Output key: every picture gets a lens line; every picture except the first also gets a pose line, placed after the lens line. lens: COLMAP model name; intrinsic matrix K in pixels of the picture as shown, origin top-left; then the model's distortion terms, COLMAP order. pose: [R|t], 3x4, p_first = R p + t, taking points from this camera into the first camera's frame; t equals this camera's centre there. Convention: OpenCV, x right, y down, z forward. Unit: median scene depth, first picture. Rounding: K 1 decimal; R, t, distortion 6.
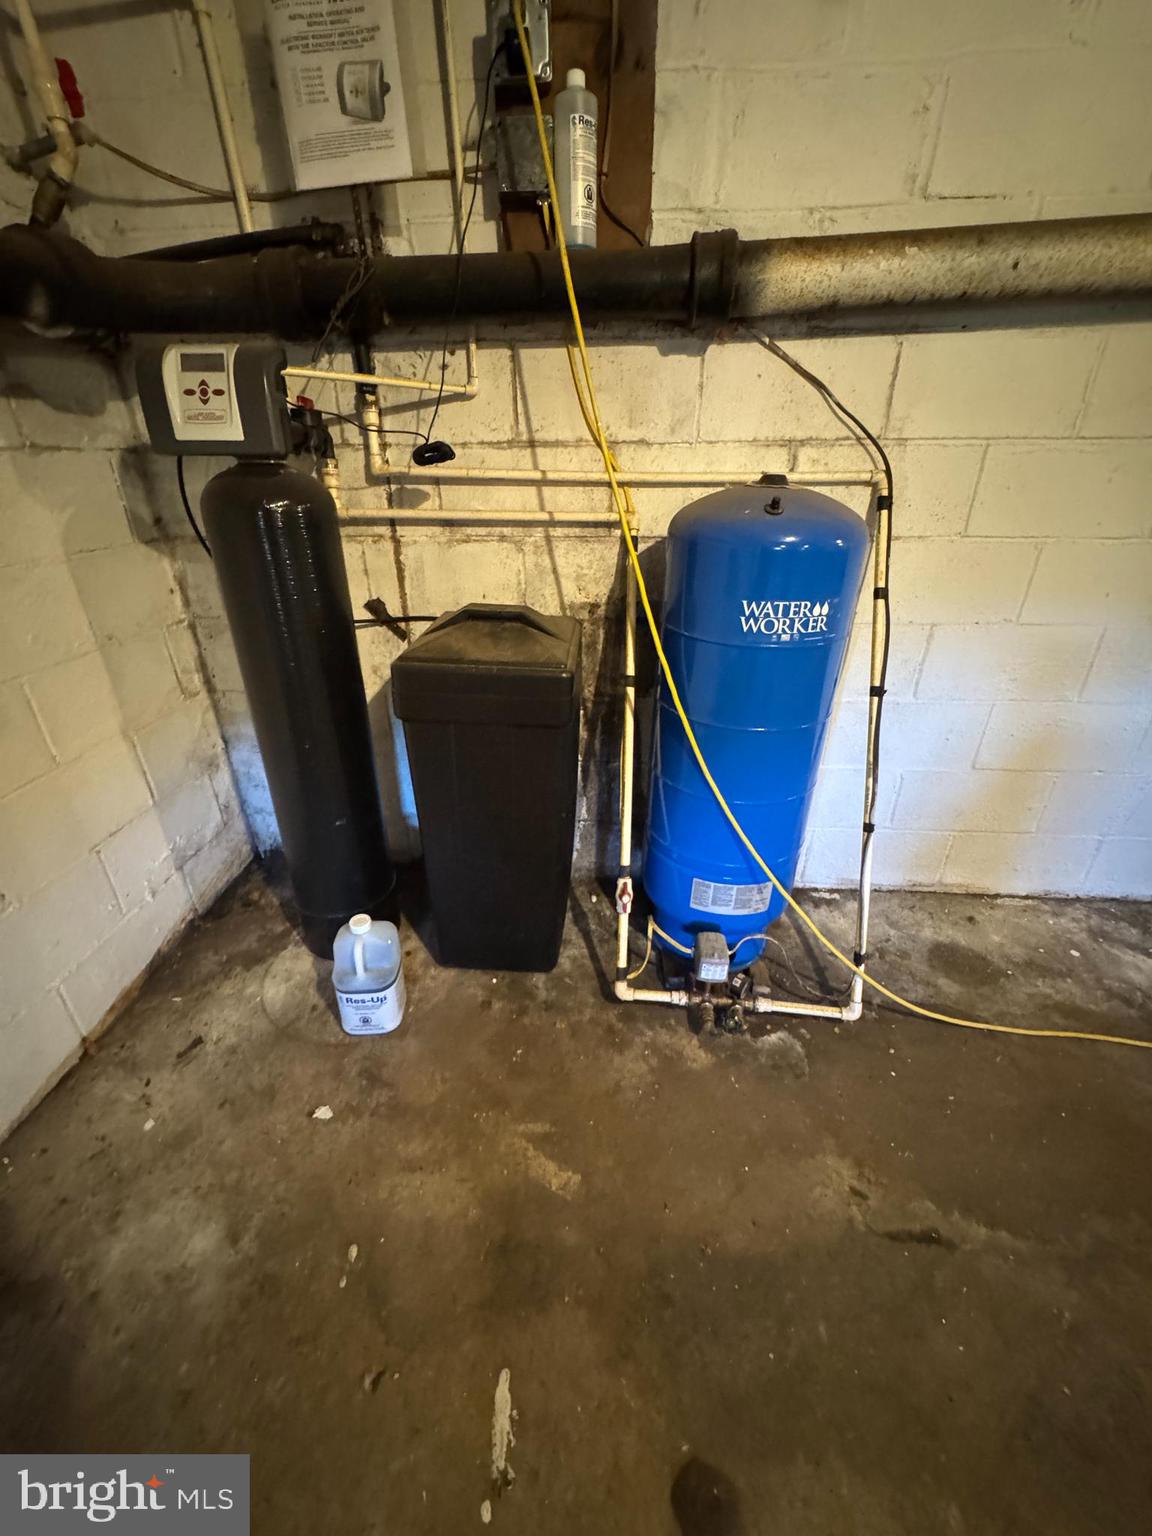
lens RADIAL K [[615.7, 0, 576.0], [0, 615.7, 768.0], [0, 0, 1]] dist [-0.000364, -0.000366]
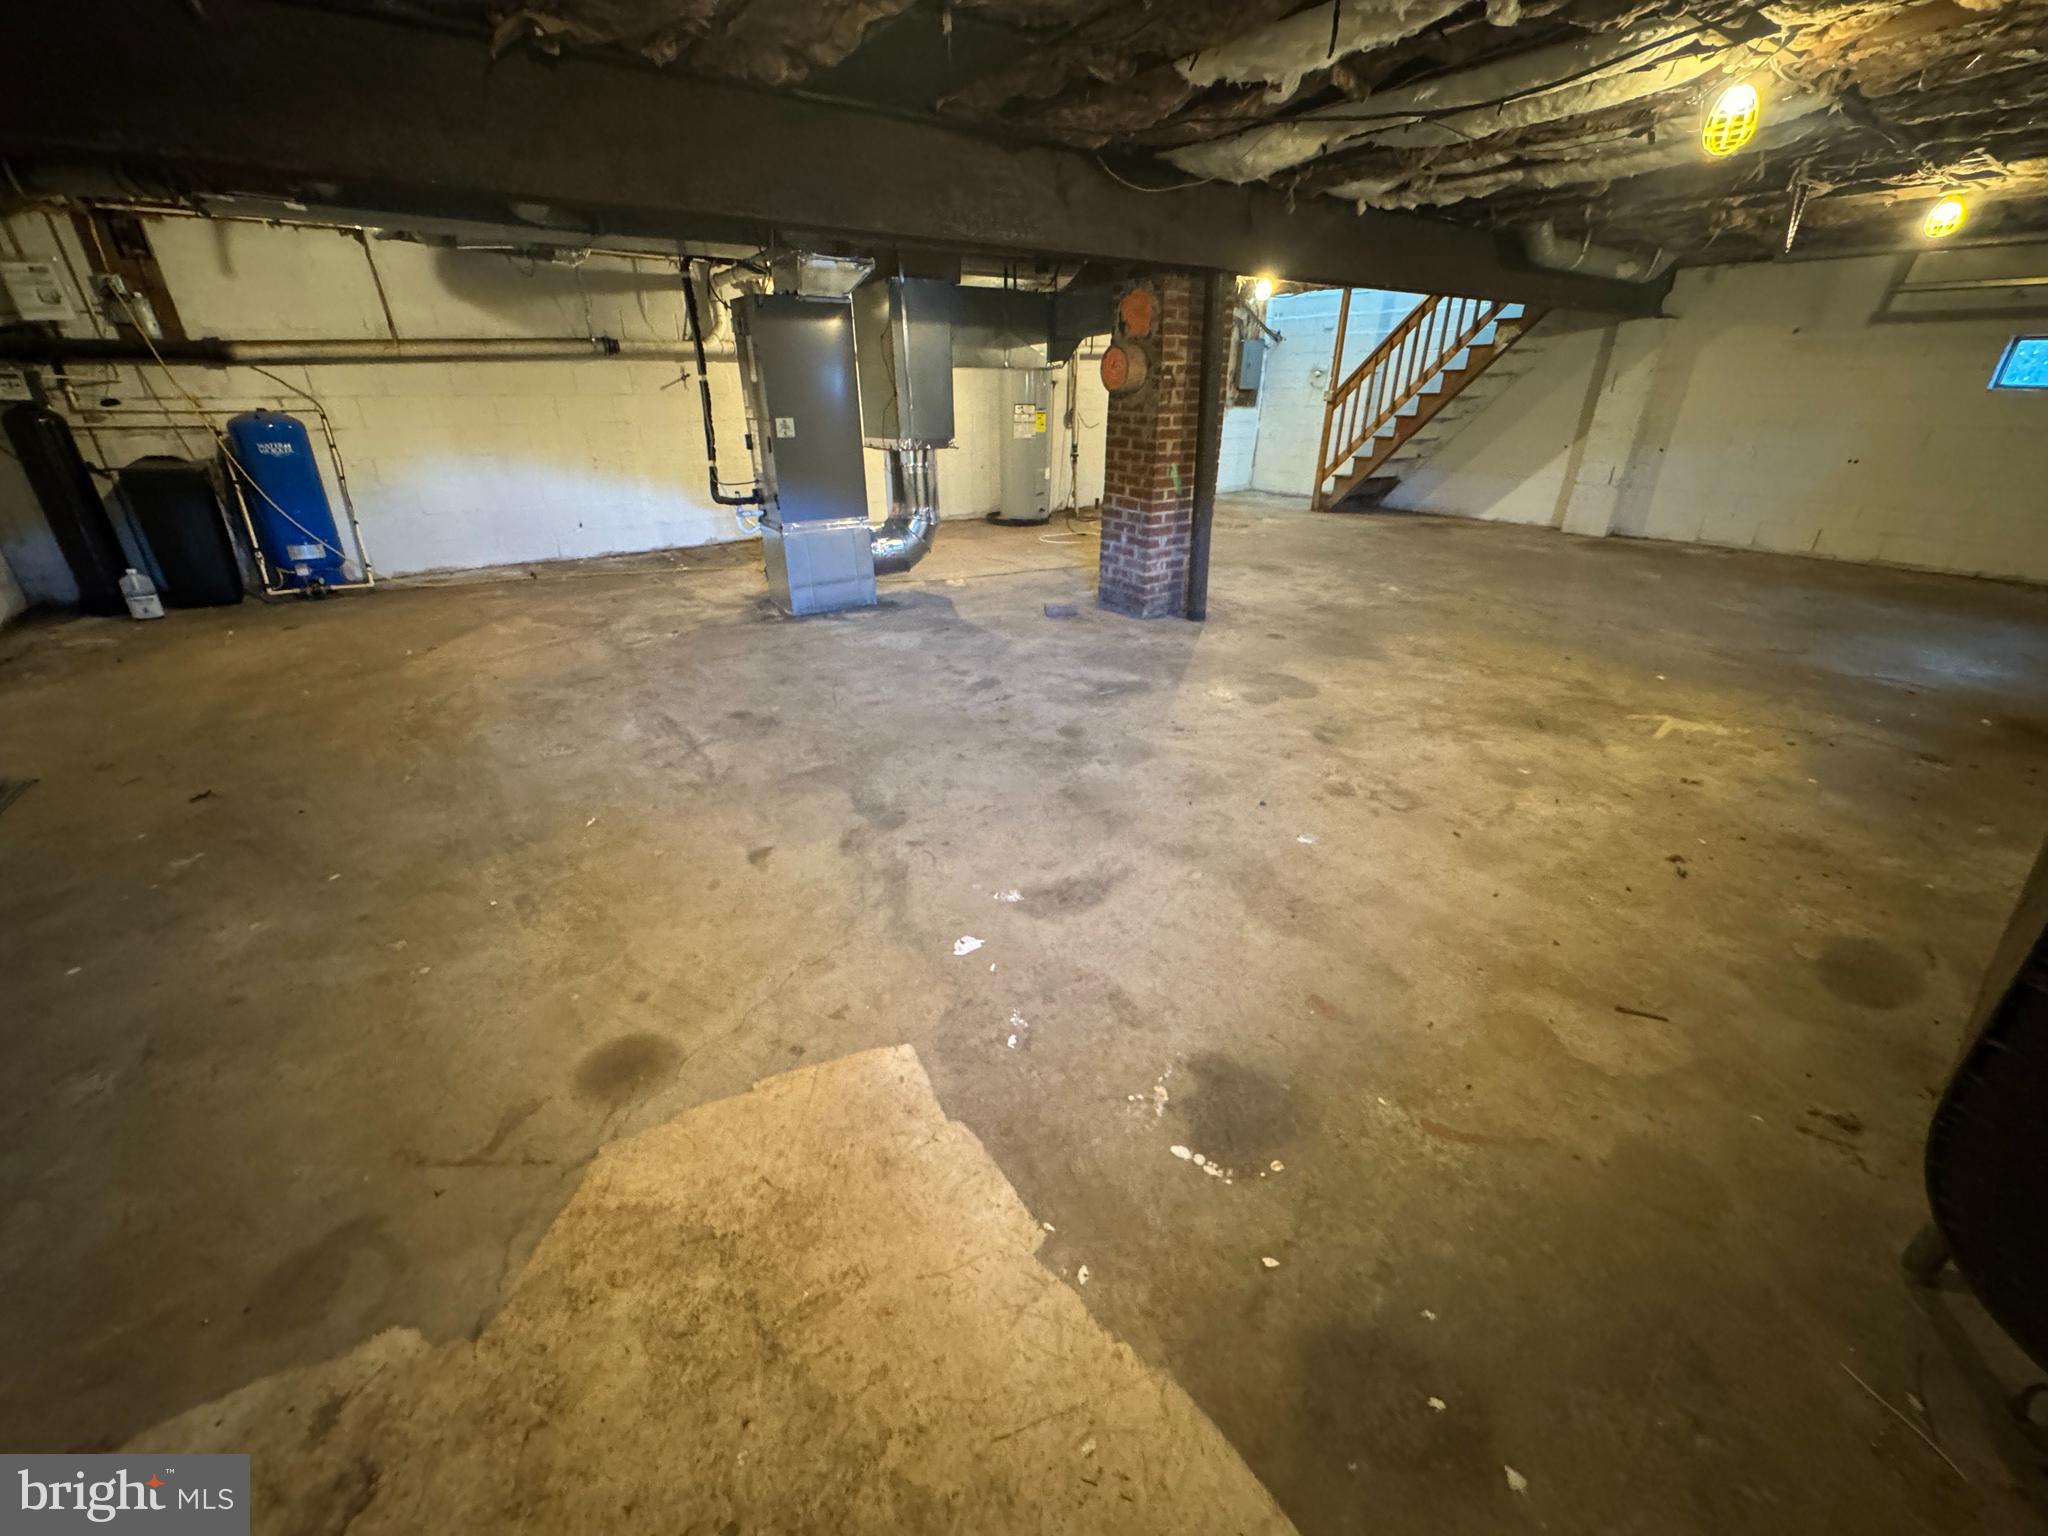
lens RADIAL K [[820.9, 0, 1025.5], [0, 820.9, 768.8], [0, 0, 1]] dist [-0.000364, -0.000366]
pose [[0.763543, -0.265377, 0.588708, 0.302072], [0.282669, 0.957027, 0.064791, 1.945195], [-0.580604, 0.116939, 0.805745, -4.071046]]
